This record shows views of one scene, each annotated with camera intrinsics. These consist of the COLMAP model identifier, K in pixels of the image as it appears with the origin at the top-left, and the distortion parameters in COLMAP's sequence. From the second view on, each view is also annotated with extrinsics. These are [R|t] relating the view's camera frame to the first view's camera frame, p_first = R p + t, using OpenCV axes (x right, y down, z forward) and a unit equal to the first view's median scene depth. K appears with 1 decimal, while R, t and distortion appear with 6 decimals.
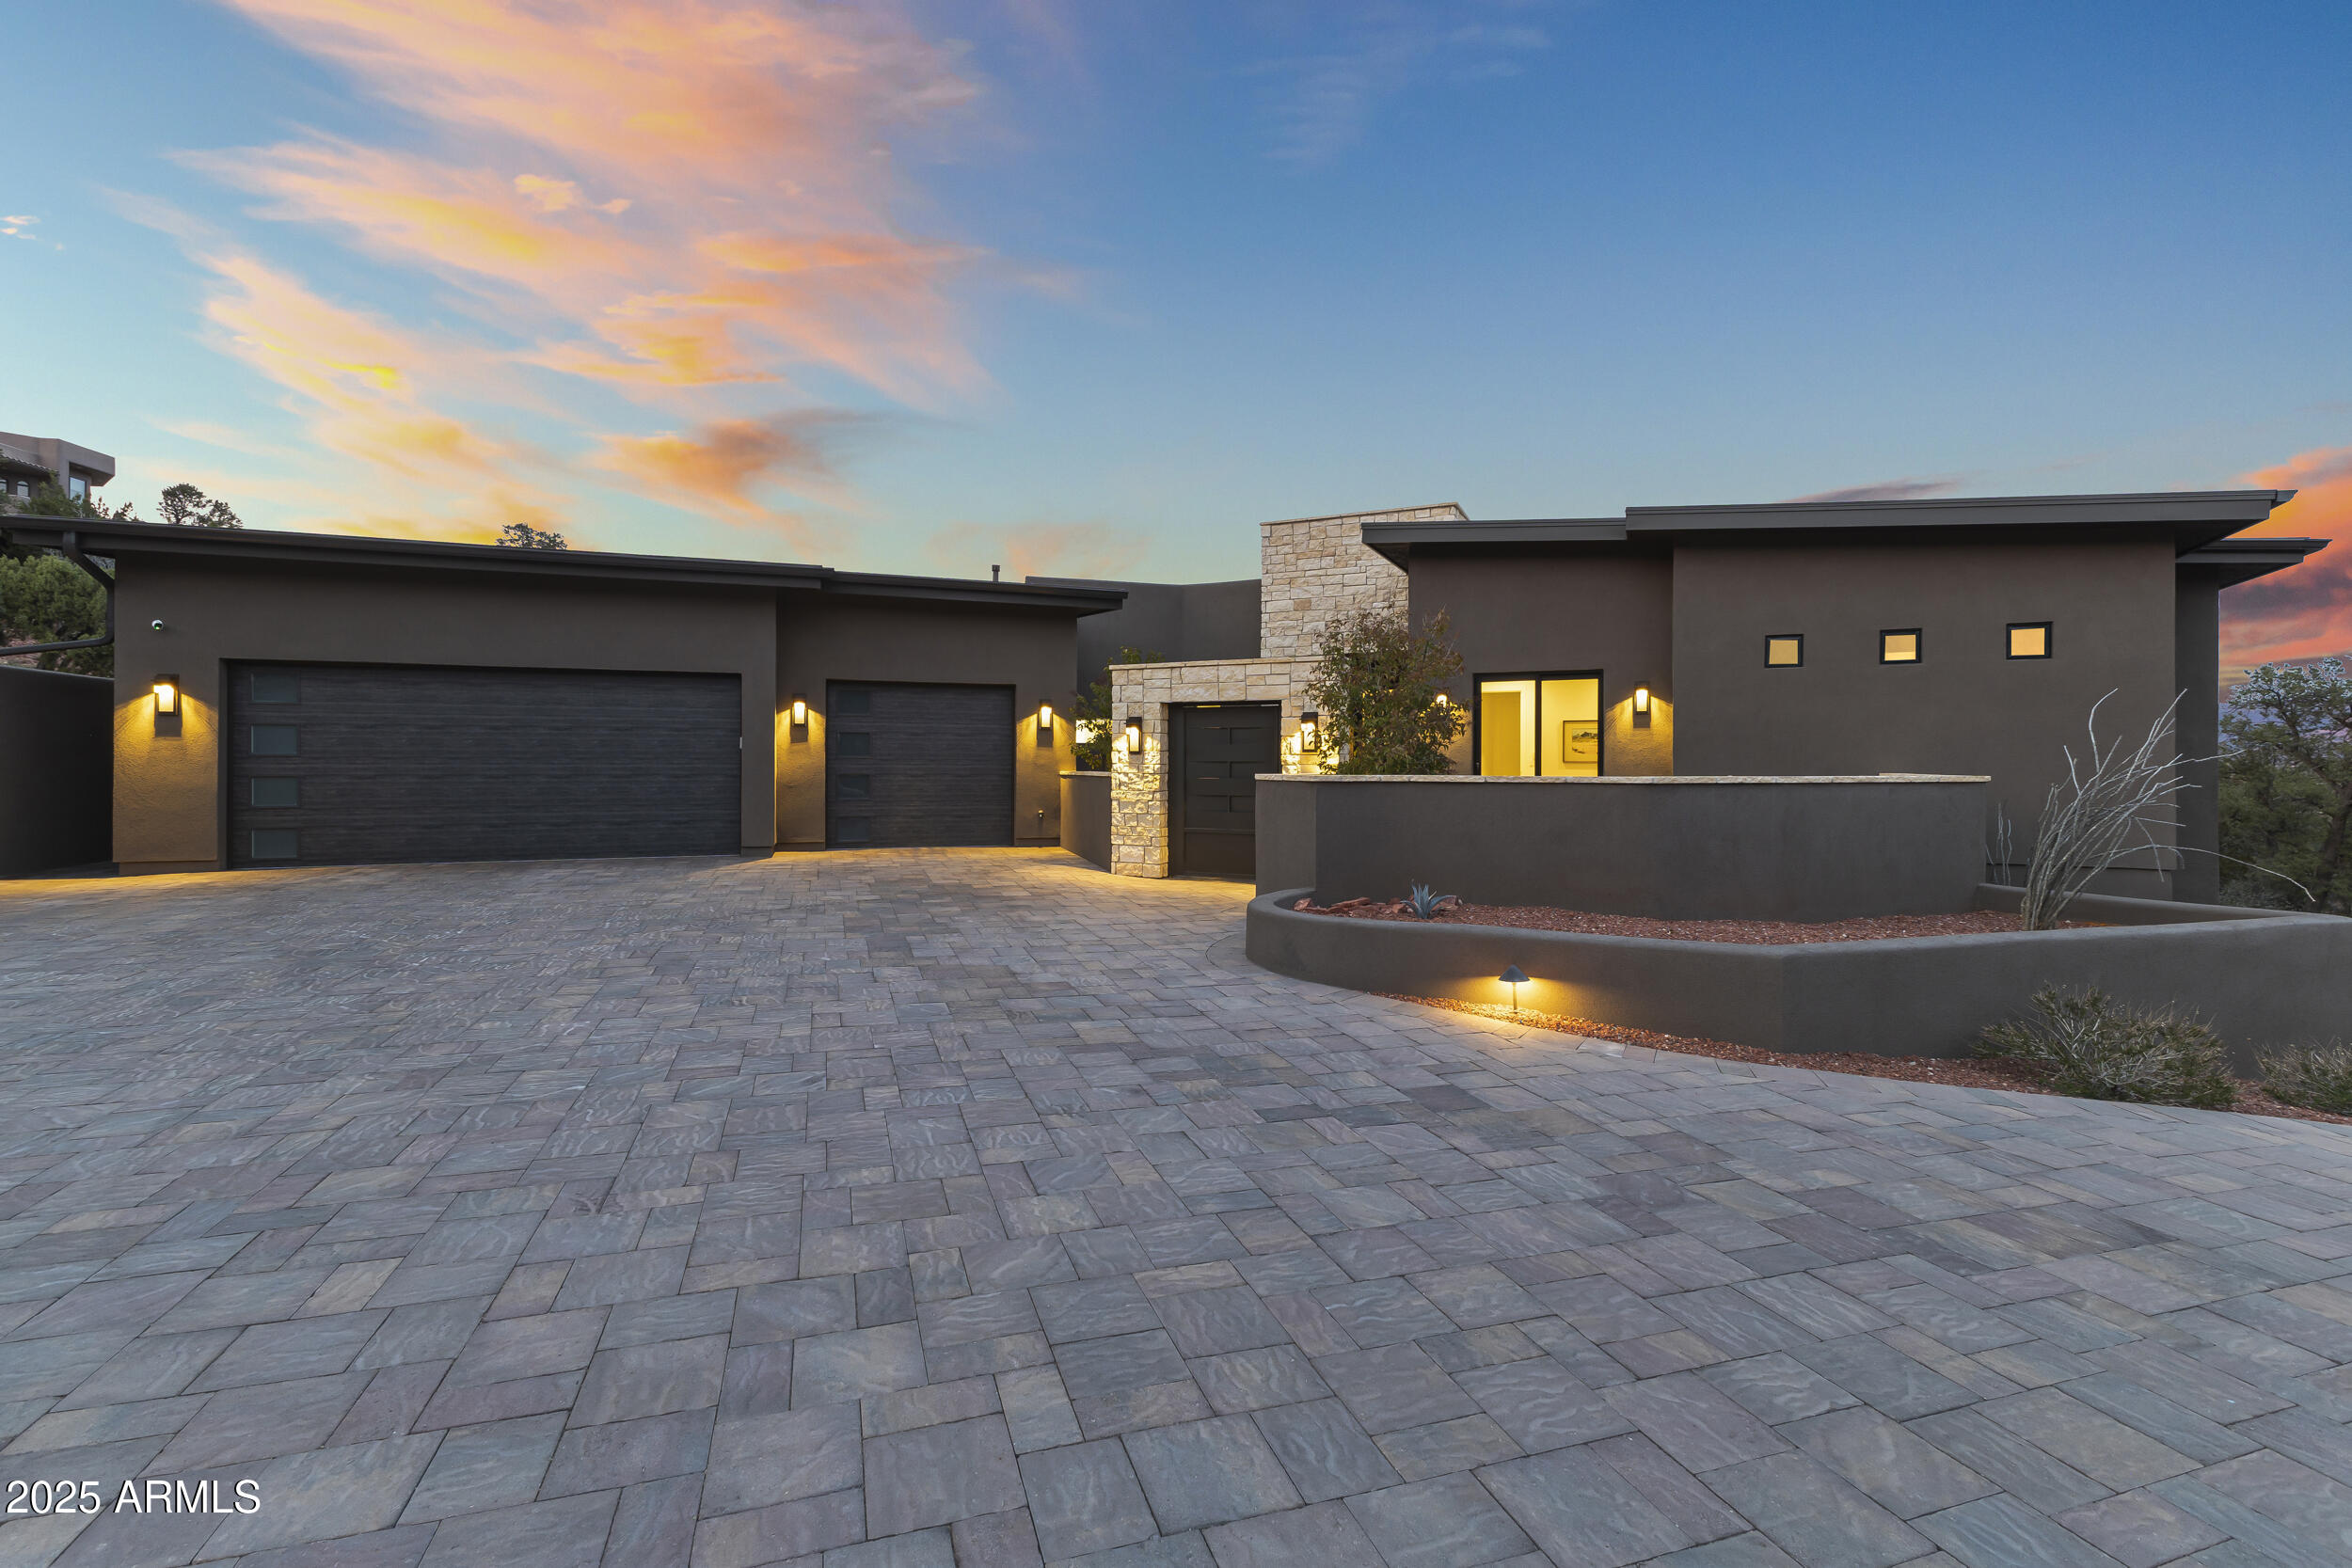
lens RADIAL K [[1015.8, 0, 1175.6], [0, 1015.8, 767.1], [0, 0, 1]] dist [0.006682, -0.000386]
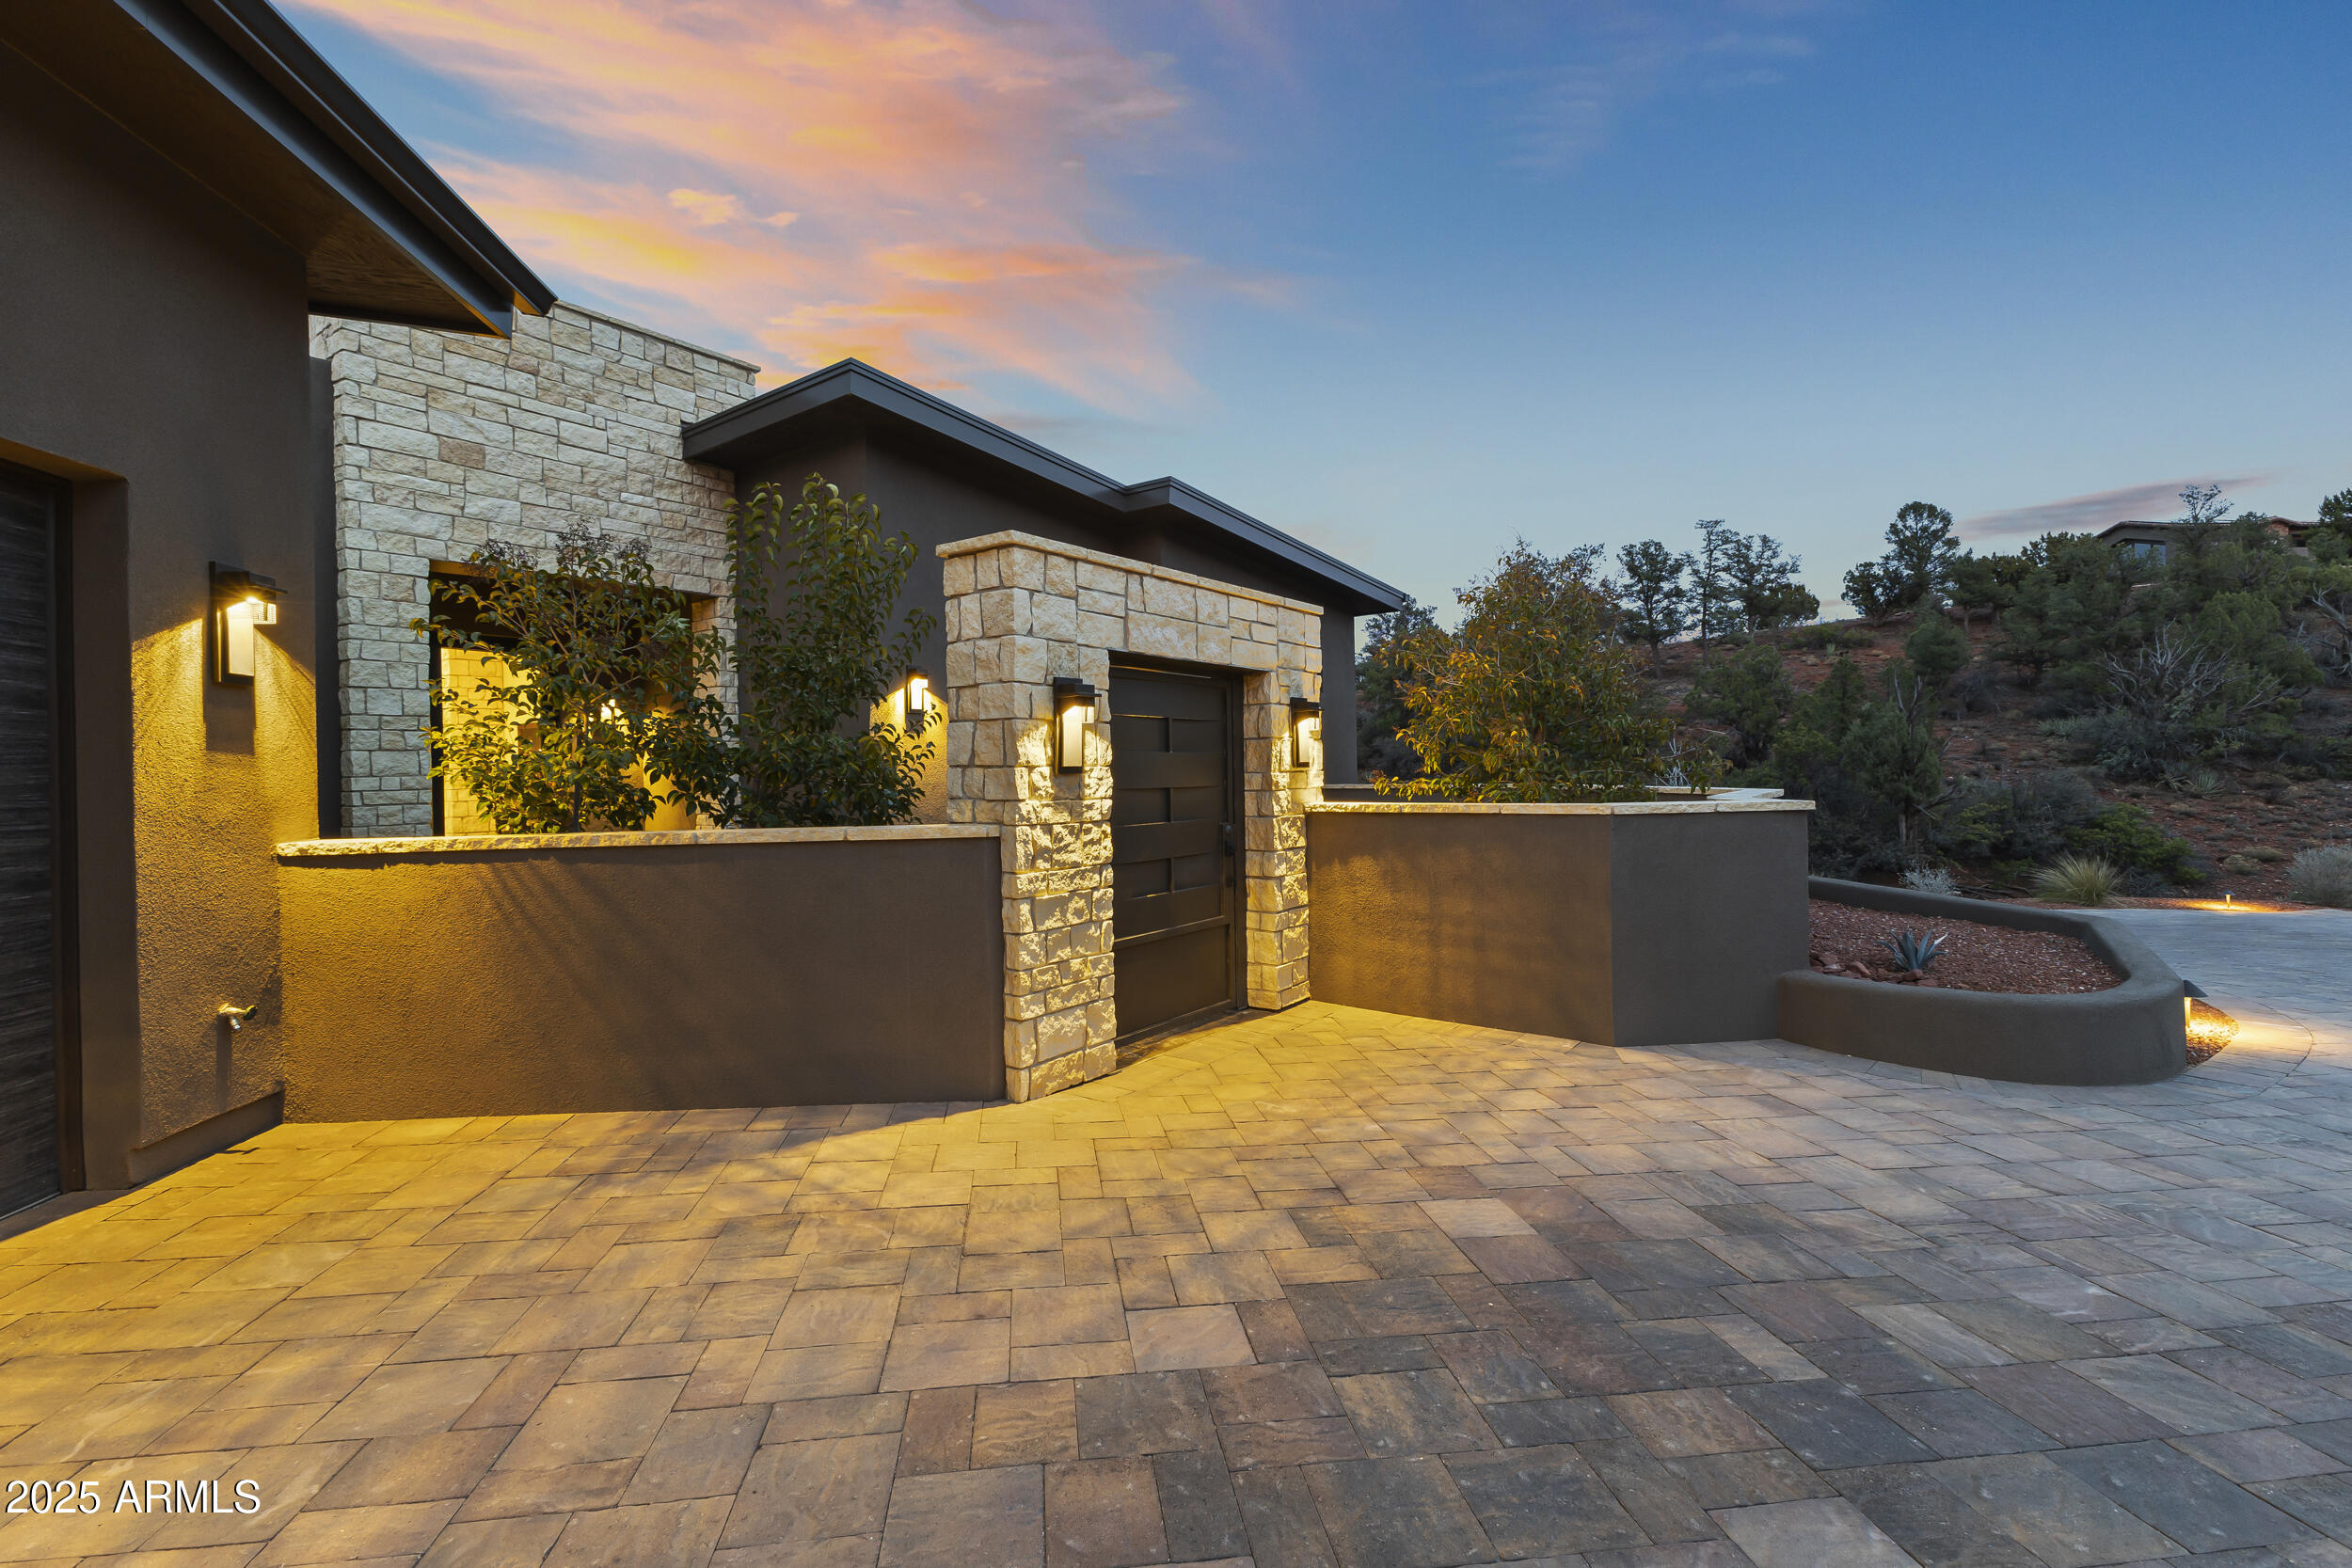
lens RADIAL K [[1015.8, 0, 1175.6], [0, 1015.8, 767.1], [0, 0, 1]] dist [0.006682, -0.000386]
pose [[0.184466, -0.005176, 0.982825, -0.413691], [0.017188, 0.999850, 0.002040, -0.015448], [-0.982689, 0.016516, 0.184527, 0.884590]]
